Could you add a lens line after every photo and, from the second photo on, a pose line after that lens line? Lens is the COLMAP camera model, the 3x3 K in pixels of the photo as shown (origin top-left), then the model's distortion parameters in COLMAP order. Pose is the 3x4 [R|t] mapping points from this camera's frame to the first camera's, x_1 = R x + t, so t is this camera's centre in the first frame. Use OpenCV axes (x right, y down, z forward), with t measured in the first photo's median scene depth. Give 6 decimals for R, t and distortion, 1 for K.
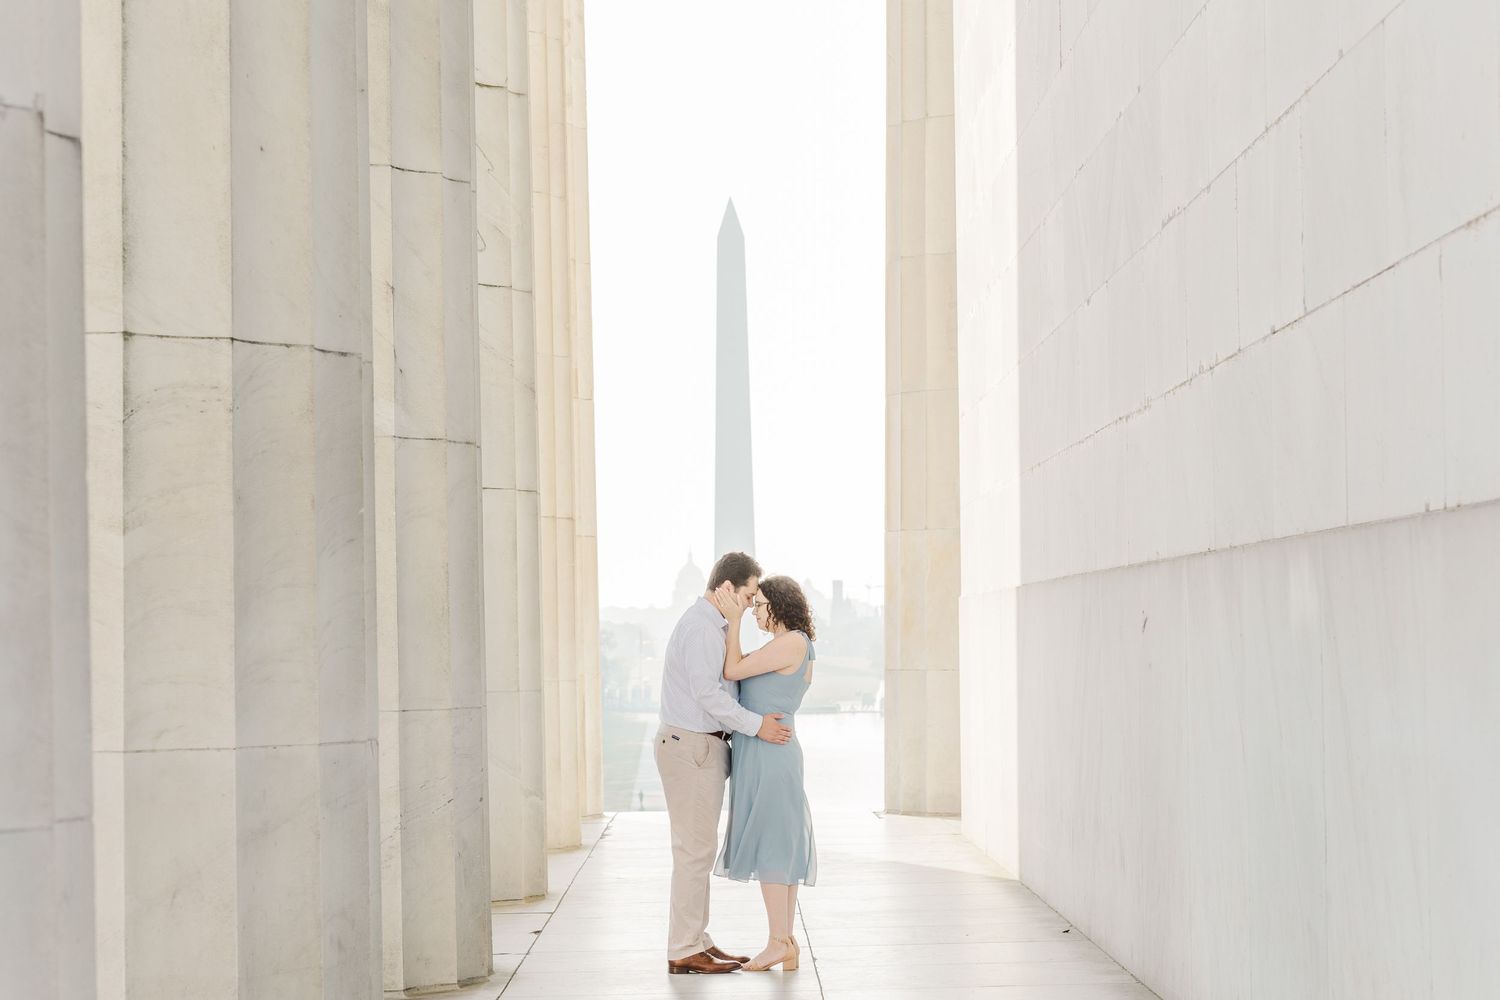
lens RADIAL K [[3760.4, 0, 750.0], [0, 3760.4, 500.0], [0, 0, 1]] dist [0.114970, -0.758203]
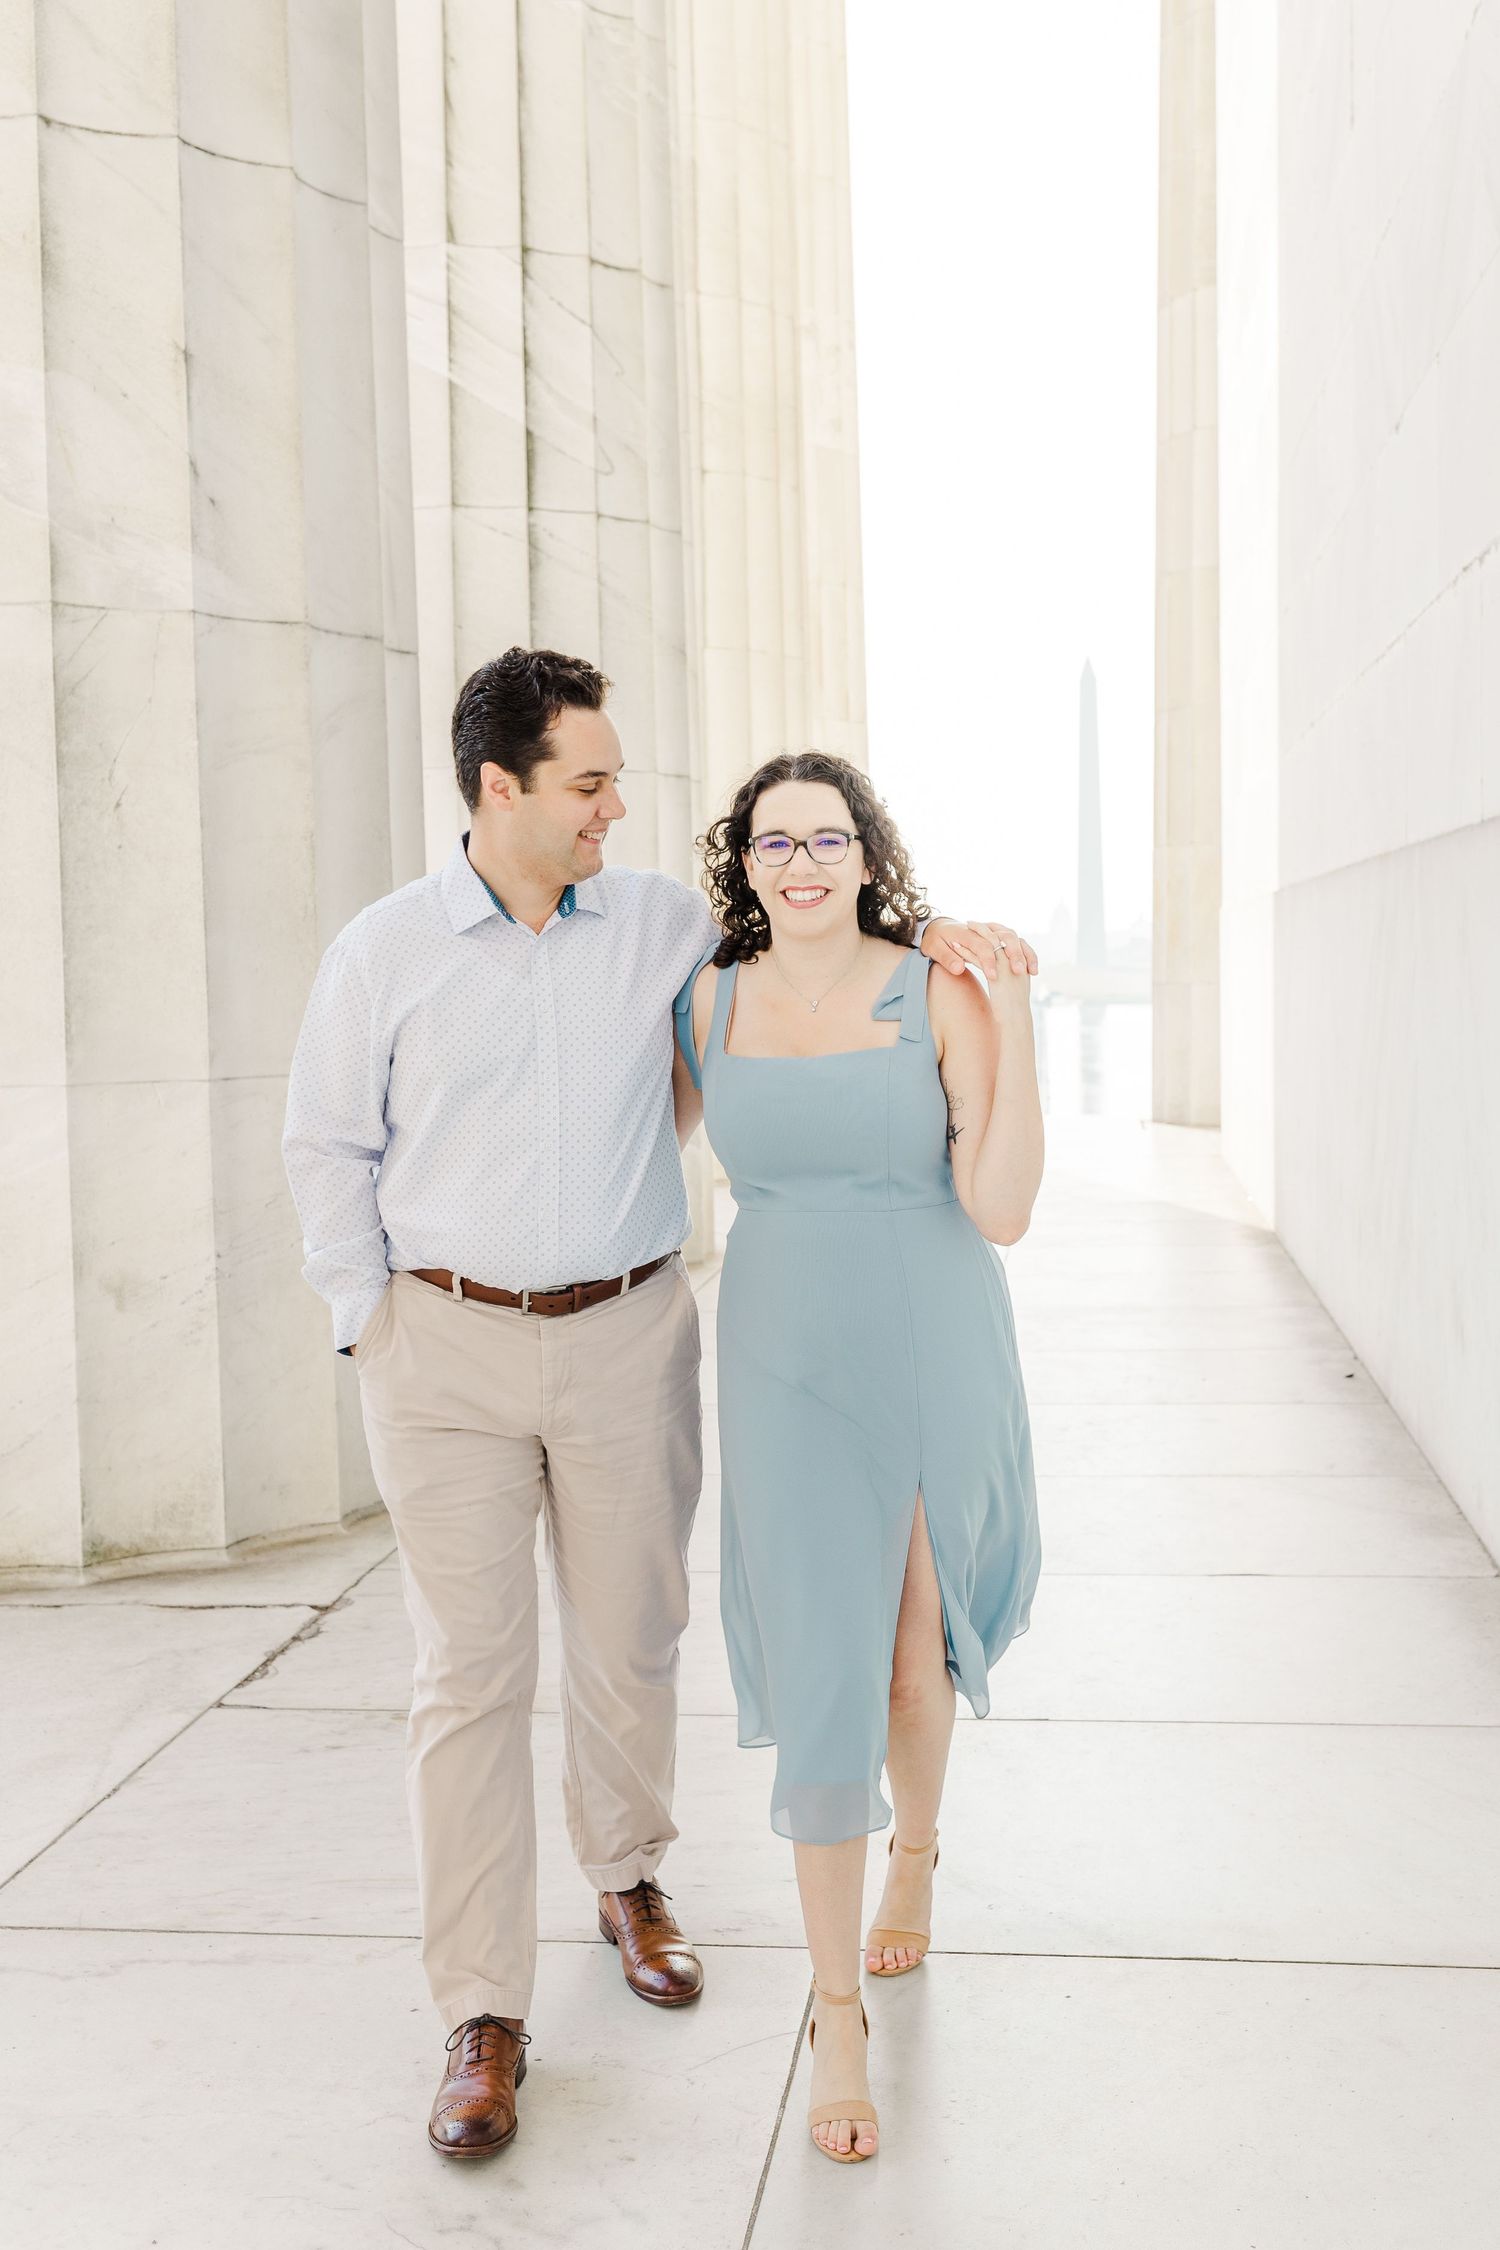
lens RADIAL K [[2474.2, 0, 753.8], [0, 2474.2, 1094.9], [0, 0, 1]] dist [0.008596, -0.004282]
pose [[0.990177, 0.000803, -0.139816, 0.033442], [0.012249, 0.995640, 0.092466, 0.017259], [0.139280, -0.093271, 0.985851, 0.462803]]
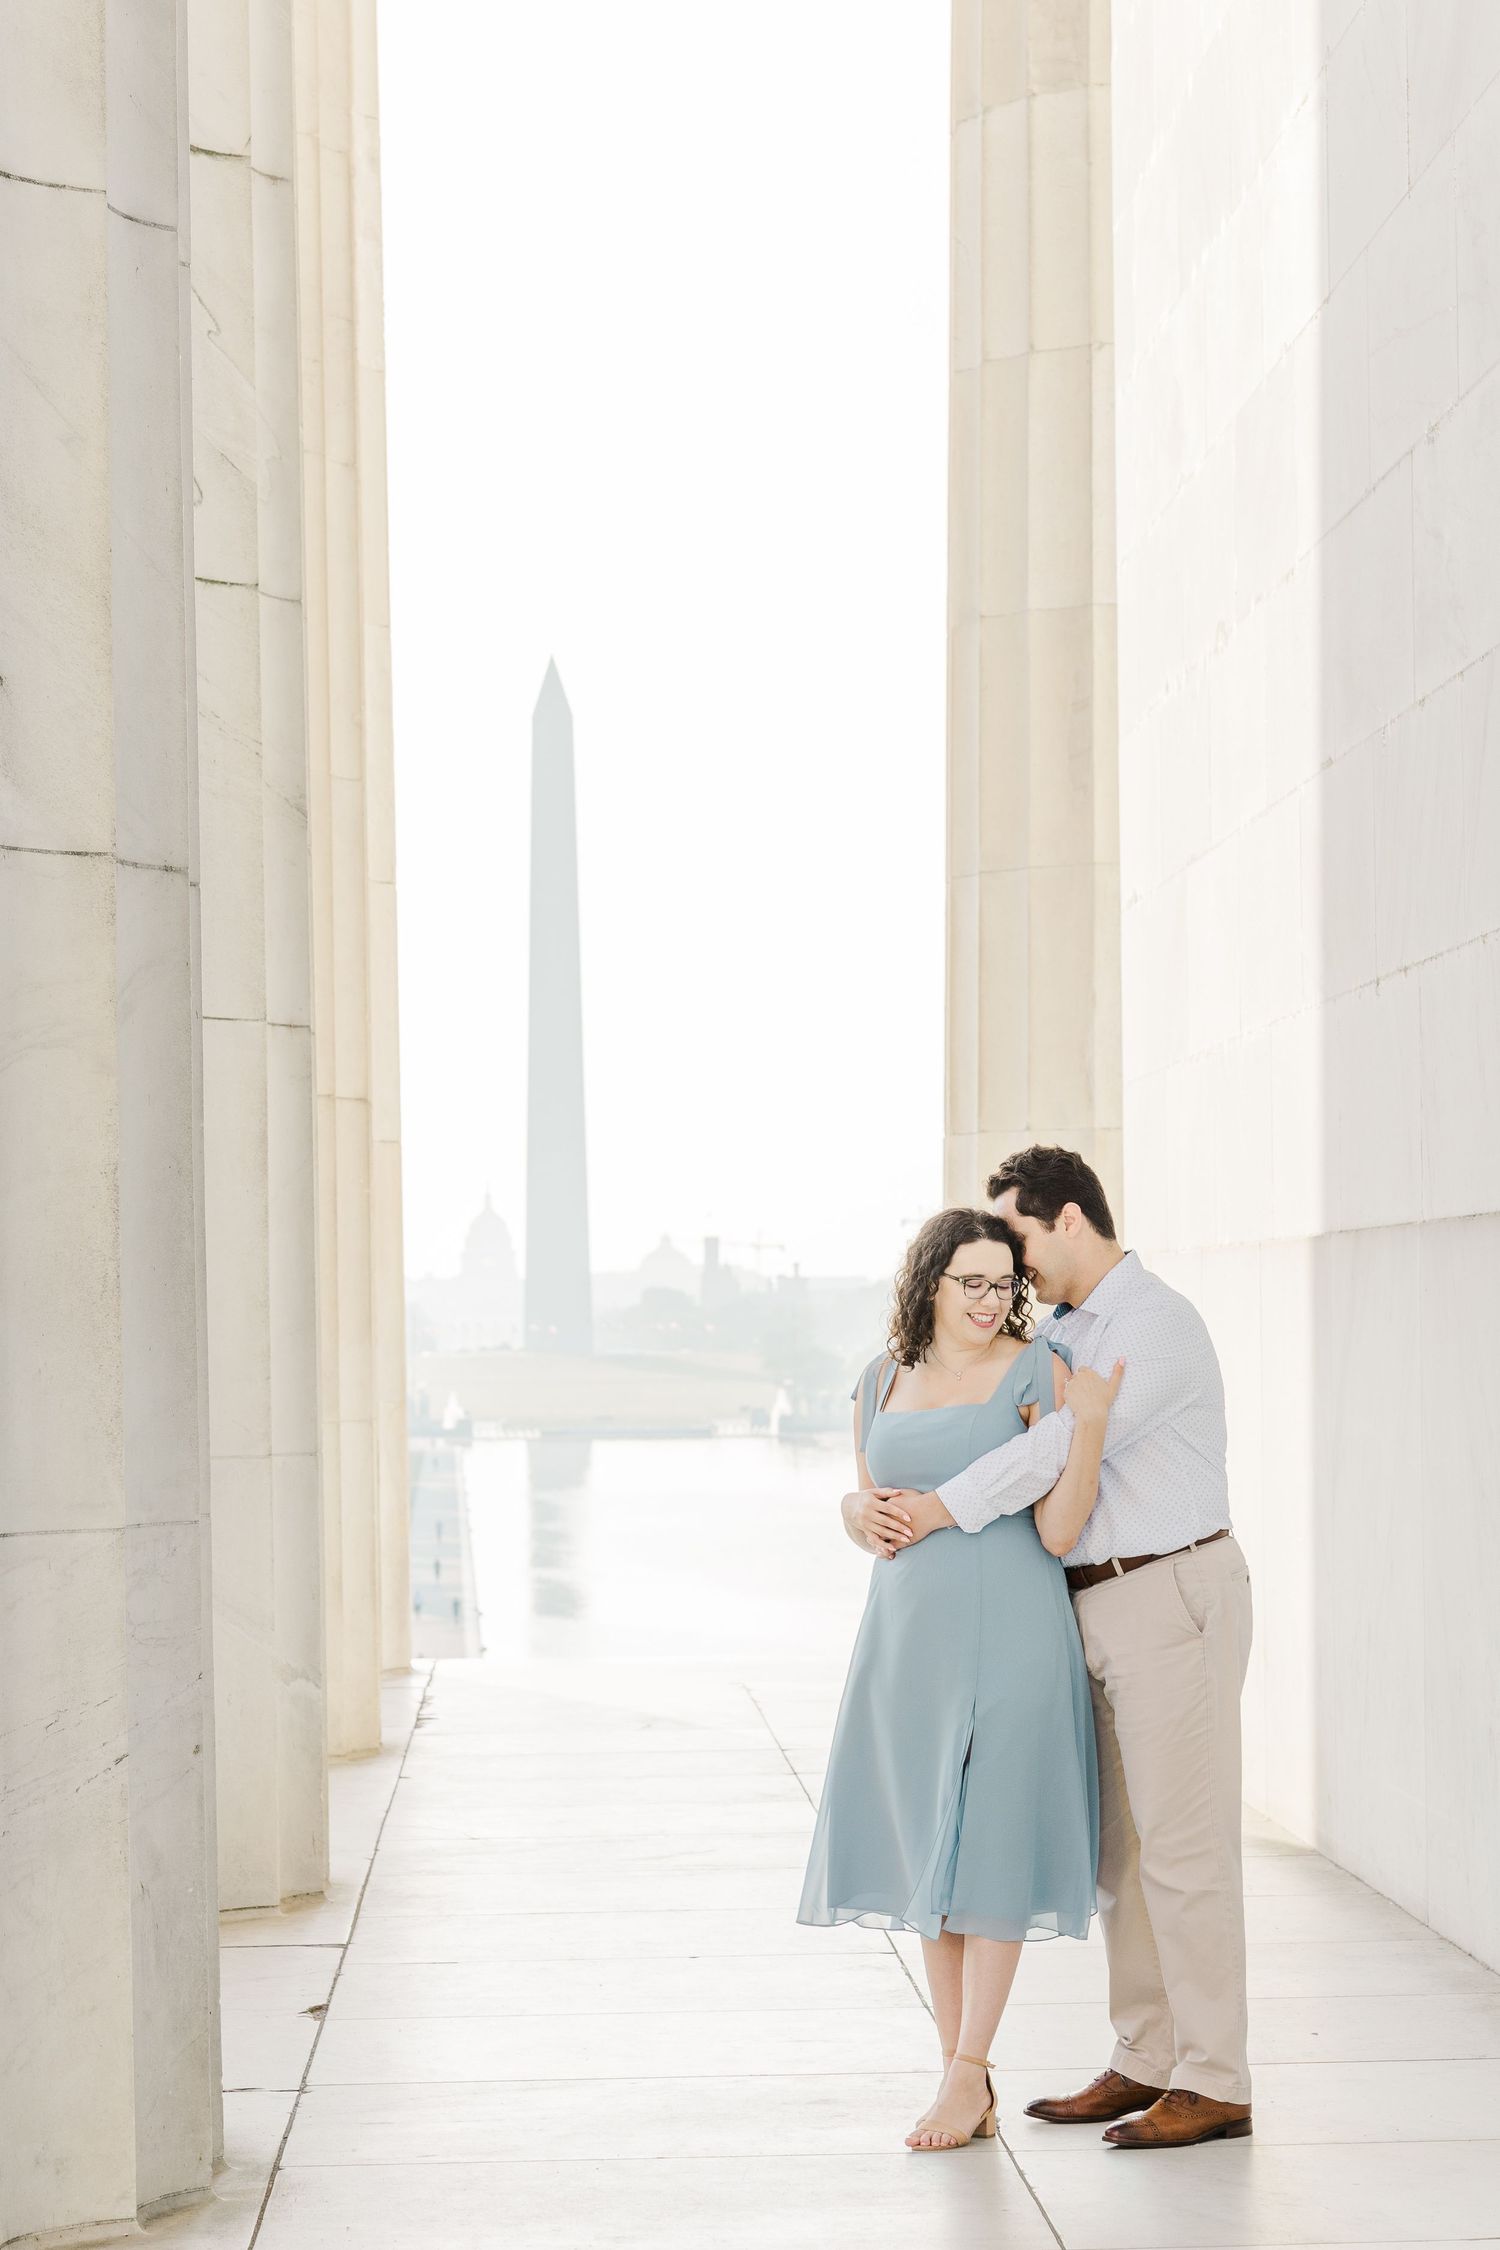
lens RADIAL K [[5640.7, 0, 750.0], [0, 5640.7, 1125.0], [0, 0, 1]] dist [0.114970, -0.758203]
pose [[0.999517, 0.004039, 0.030823, -0.023671], [-0.004085, 0.999991, 0.001441, 0.008660], [-0.030817, -0.001567, 0.999524, 0.298113]]
